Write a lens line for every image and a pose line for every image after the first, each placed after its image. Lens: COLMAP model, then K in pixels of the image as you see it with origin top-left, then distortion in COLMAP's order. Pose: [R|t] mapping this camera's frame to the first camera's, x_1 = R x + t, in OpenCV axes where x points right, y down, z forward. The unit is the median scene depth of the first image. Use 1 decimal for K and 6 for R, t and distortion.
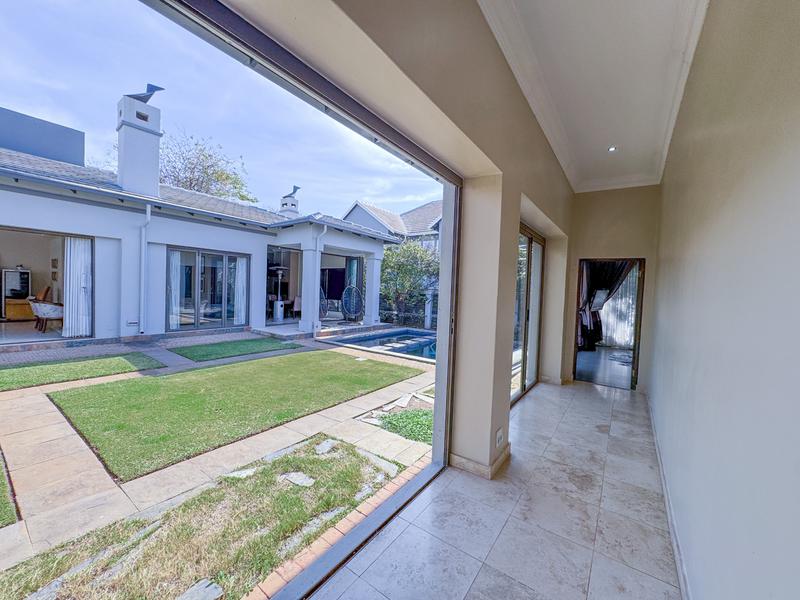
lens RADIAL K [[317.8, 0, 404.0], [0, 317.8, 298.4], [0, 0, 1]] dist [-0.003409, 0.000676]
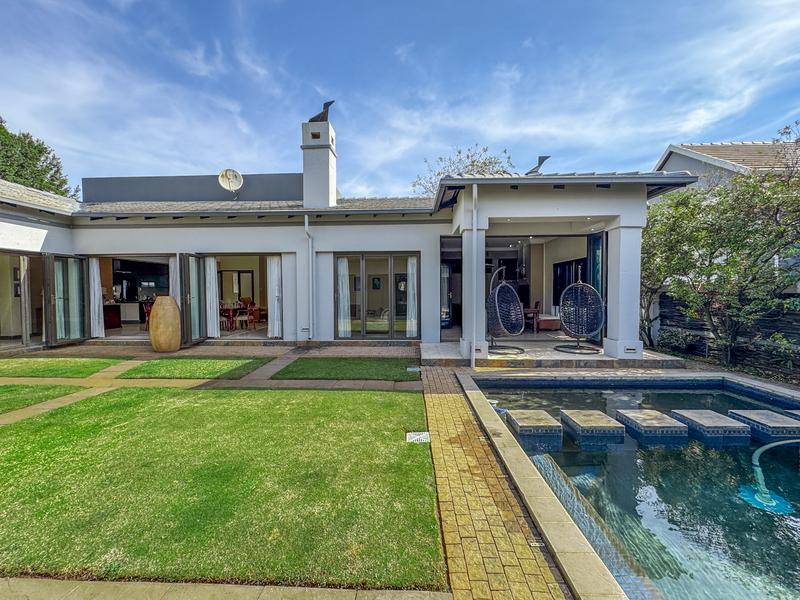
lens RADIAL K [[317.8, 0, 399.2], [0, 317.8, 301.4], [0, 0, 1]] dist [-0.003409, 0.000676]
pose [[0.541838, -0.015050, -0.840348, 0.194007], [0.001722, 0.999857, -0.016796, 0.002859], [0.840481, 0.007654, 0.541787, 0.592342]]
